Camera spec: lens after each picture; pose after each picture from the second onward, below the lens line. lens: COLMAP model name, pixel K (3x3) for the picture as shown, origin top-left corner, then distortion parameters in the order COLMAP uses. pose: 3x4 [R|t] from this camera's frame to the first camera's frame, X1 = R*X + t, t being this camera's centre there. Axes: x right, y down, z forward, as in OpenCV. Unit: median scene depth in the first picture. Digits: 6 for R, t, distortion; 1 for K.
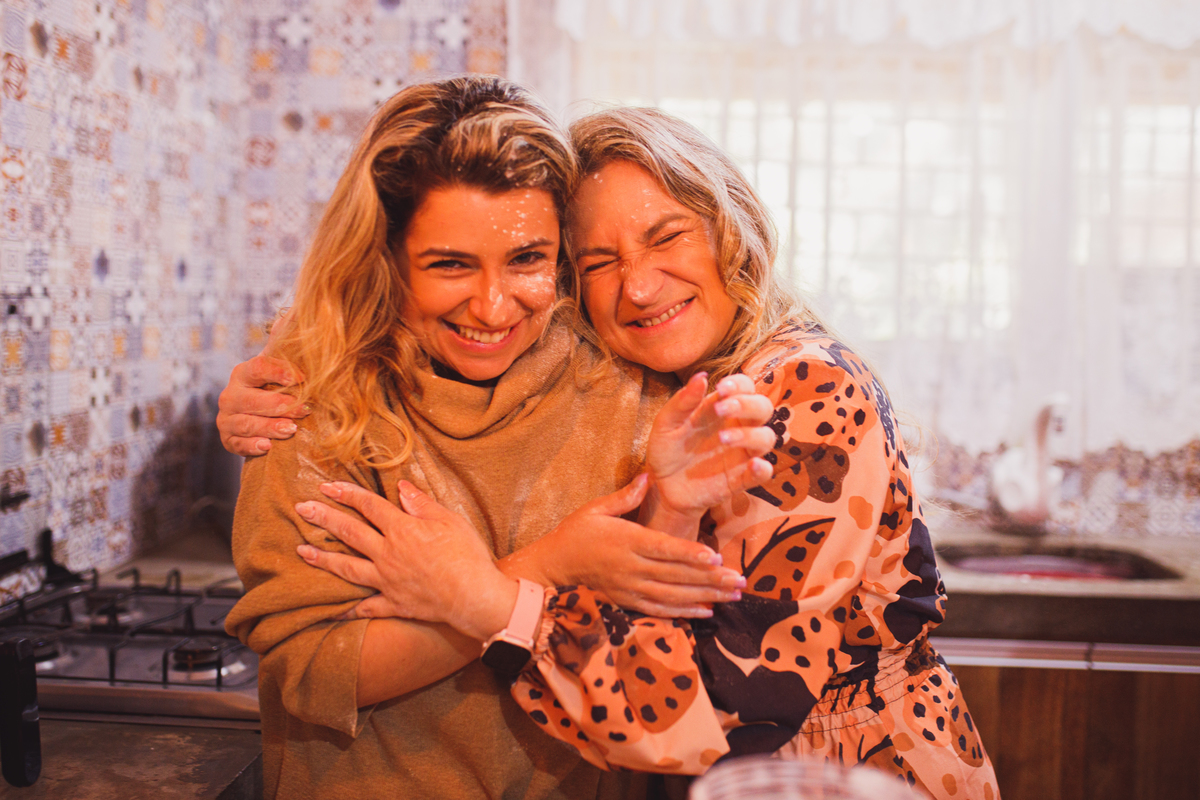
lens RADIAL K [[1211.1, 0, 598.0], [0, 1211.1, 338.5], [0, 0, 1]] dist [-0.036686, 0.000000]
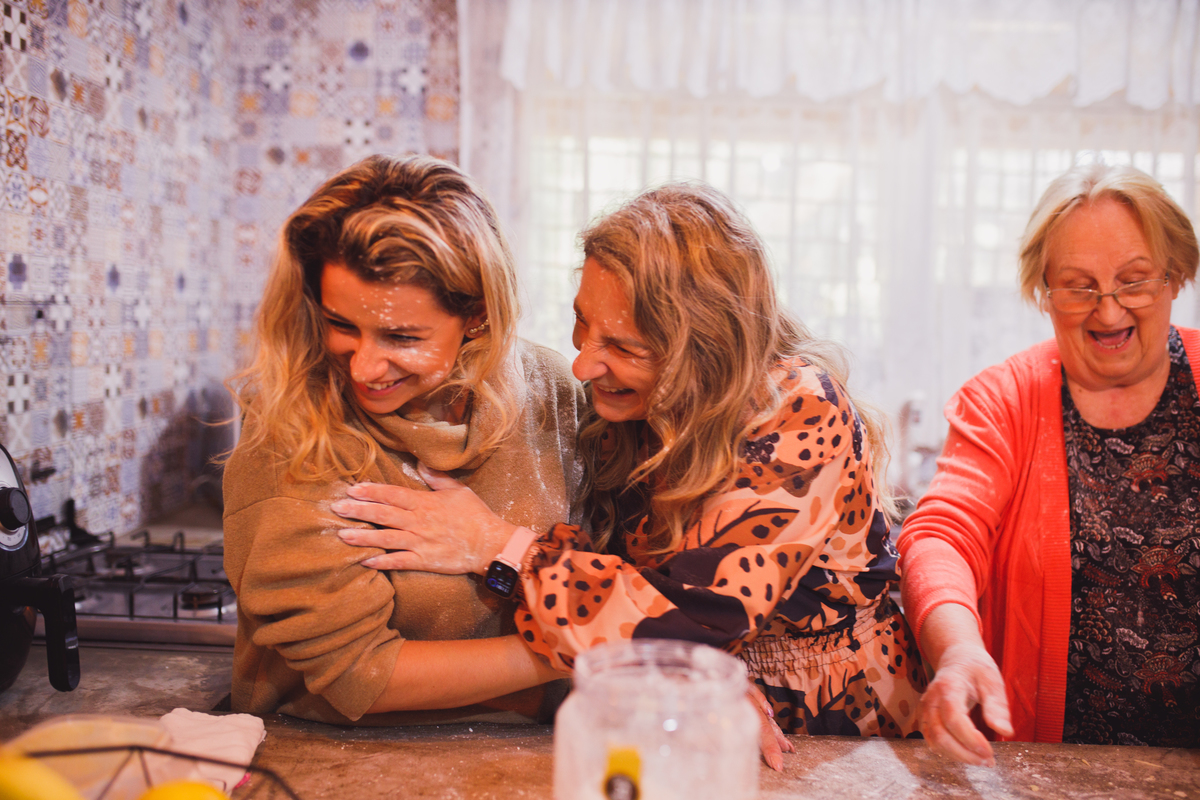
lens RADIAL K [[1211.1, 0, 618.6], [0, 1211.1, 402.7], [0, 0, 1]] dist [-0.036686, 0.000000]
pose [[0.999219, 0.005002, 0.039206, 0.035714], [-0.006468, 0.999281, 0.037368, 0.013545], [-0.038991, -0.037593, 0.998532, -0.194807]]
